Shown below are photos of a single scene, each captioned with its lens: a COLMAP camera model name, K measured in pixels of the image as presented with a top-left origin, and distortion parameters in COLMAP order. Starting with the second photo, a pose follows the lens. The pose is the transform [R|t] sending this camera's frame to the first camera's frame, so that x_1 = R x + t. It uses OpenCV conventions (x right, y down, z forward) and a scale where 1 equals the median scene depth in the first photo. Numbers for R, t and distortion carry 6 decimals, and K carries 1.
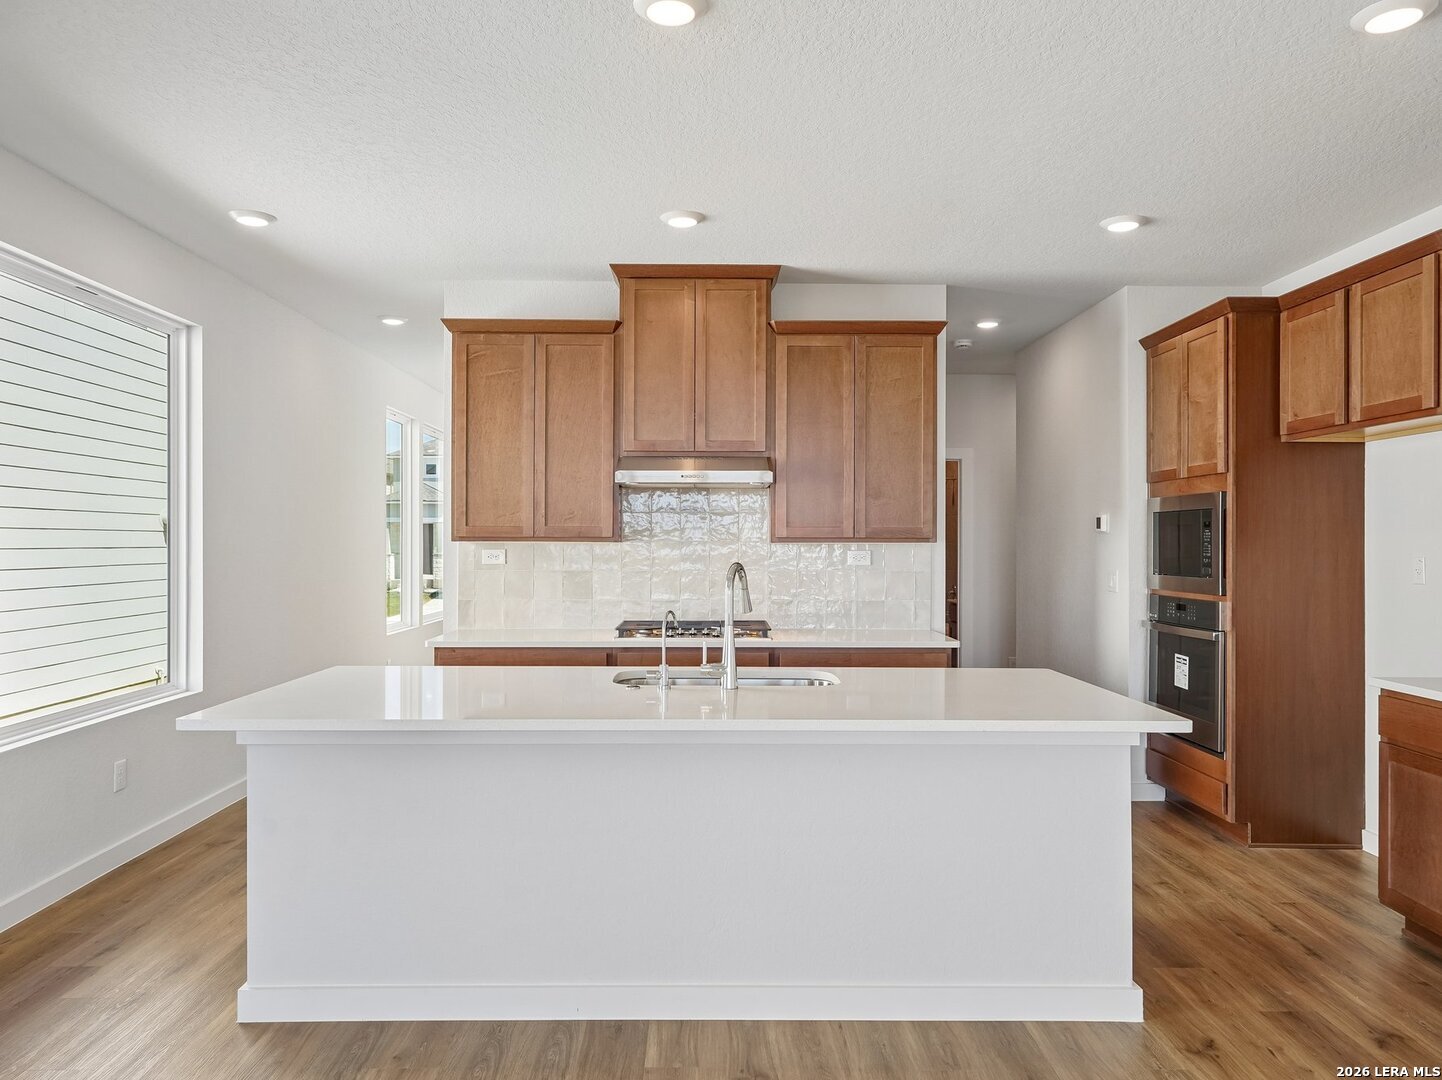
lens RADIAL K [[934.2, 0, 711.7], [0, 934.2, 541.6], [0, 0, 1]] dist [-0.025880, -0.001456]
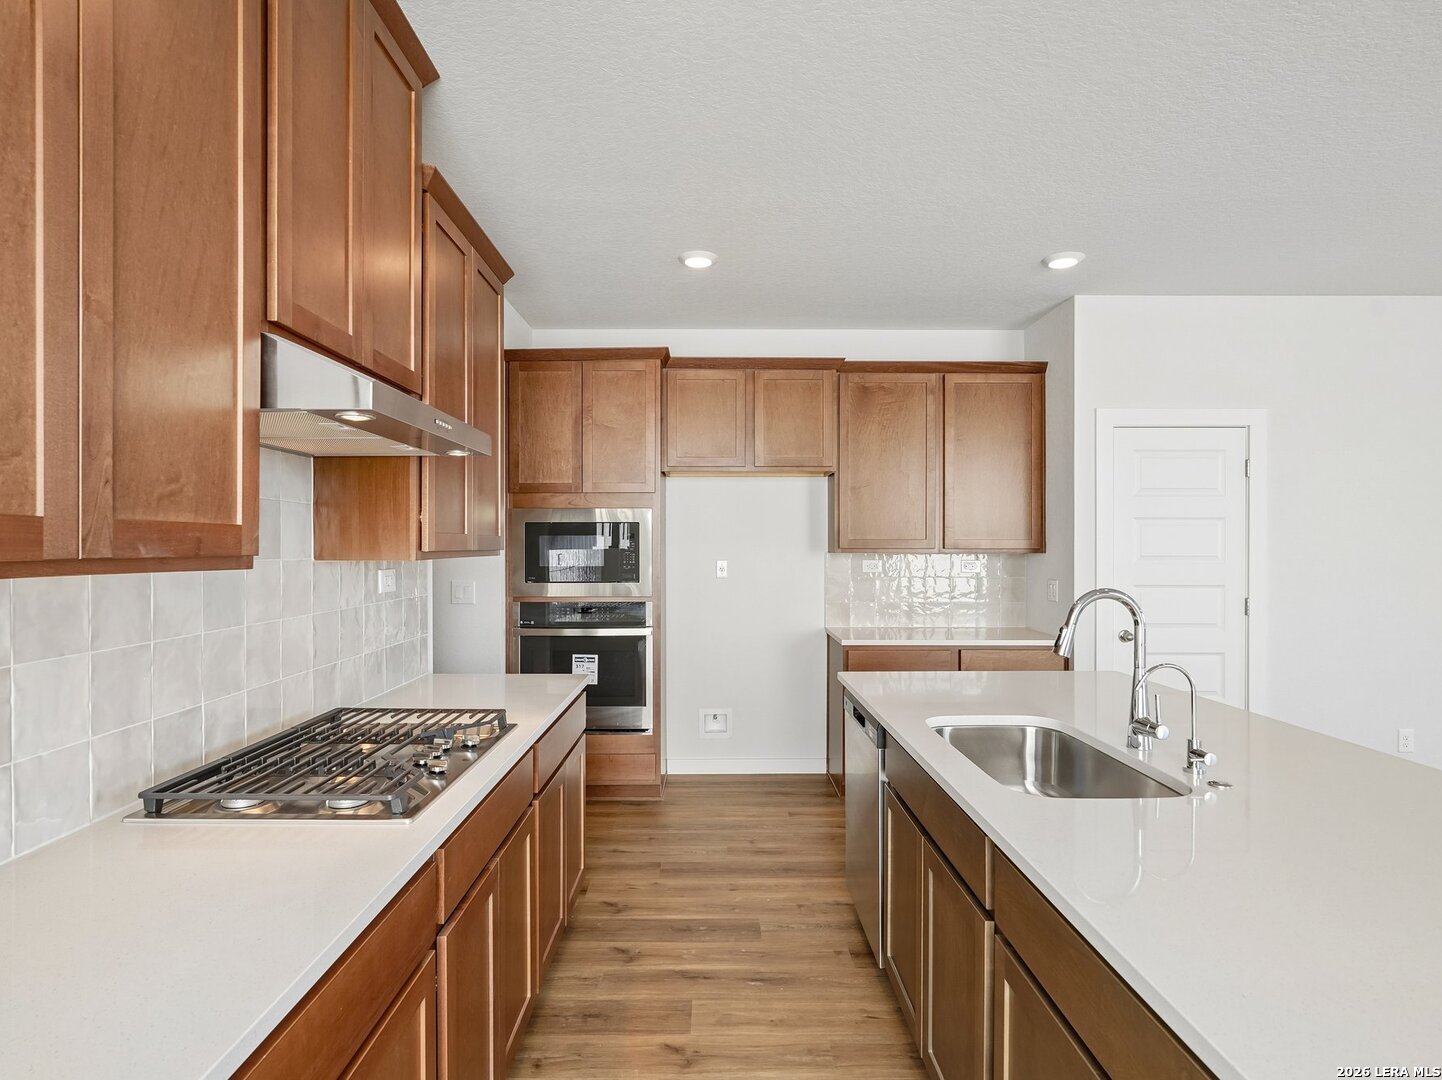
lens RADIAL K [[772.8, 0, 718.8], [0, 772.8, 545.2], [0, 0, 1]] dist [-0.002059, -0.000076]
pose [[0.011745, -0.004348, 0.999922, -0.396682], [-0.004701, 0.999979, 0.004403, -0.011070], [-0.999920, -0.004752, 0.011724, 0.821371]]
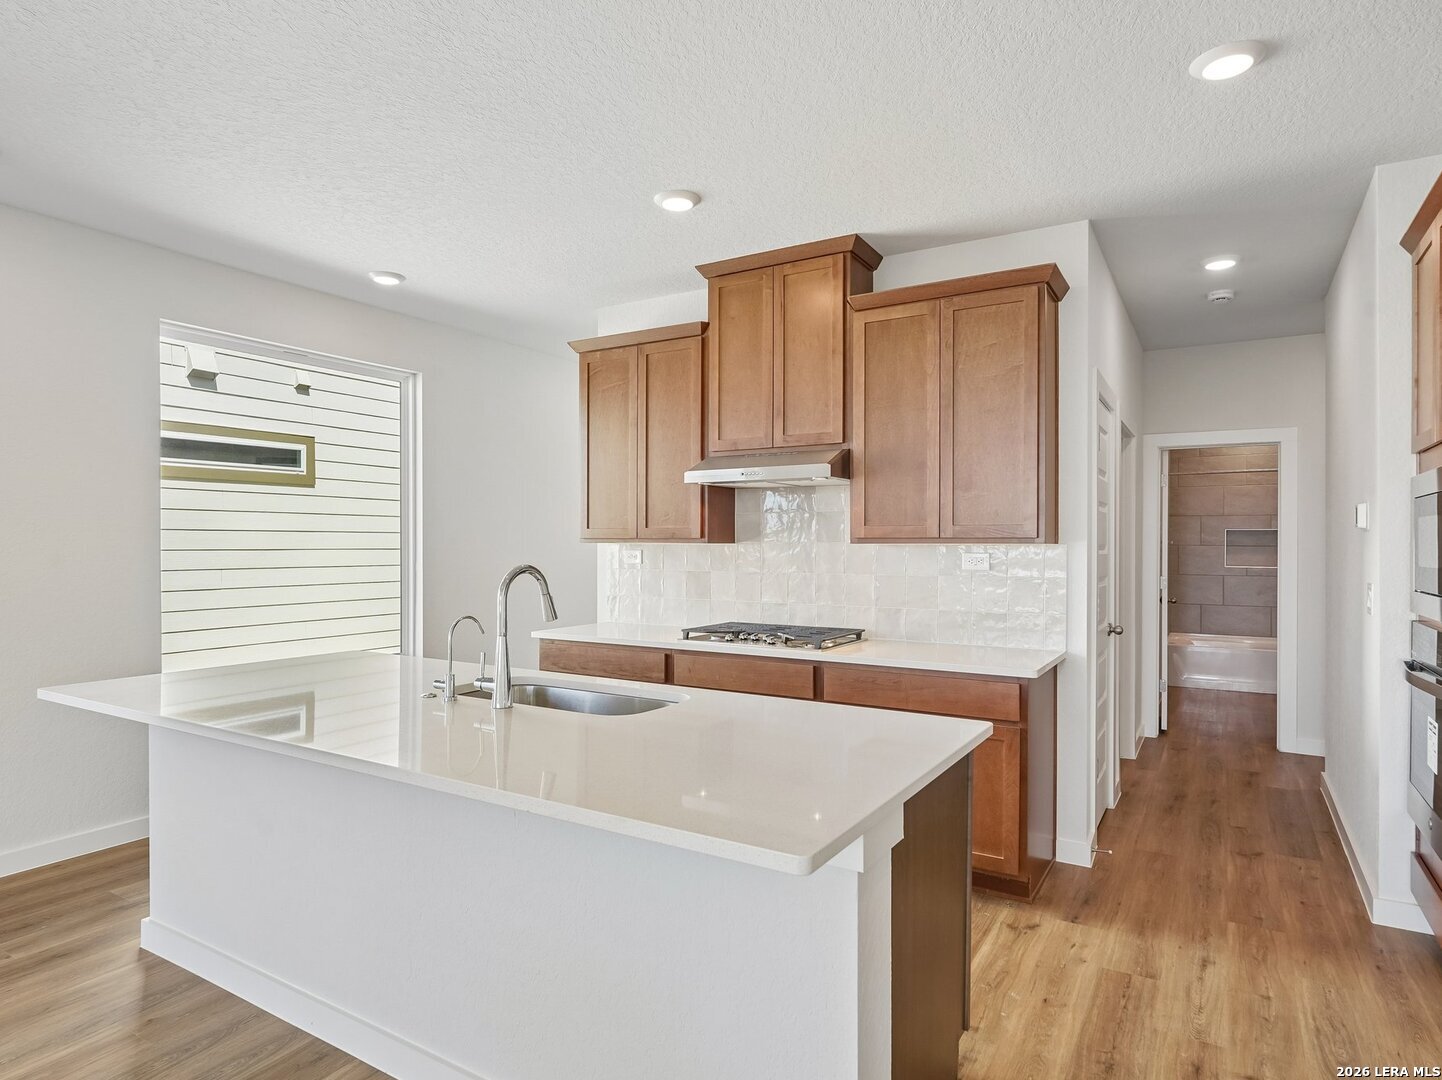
lens RADIAL K [[797.5, 0, 729.7], [0, 797.5, 538.7], [0, 0, 1]] dist [-0.017640, 0.001402]
pose [[0.858521, -0.004347, -0.512760, 0.359148], [0.000762, 0.999974, -0.007202, 0.001578], [0.512778, 0.005792, 0.858502, 0.282016]]
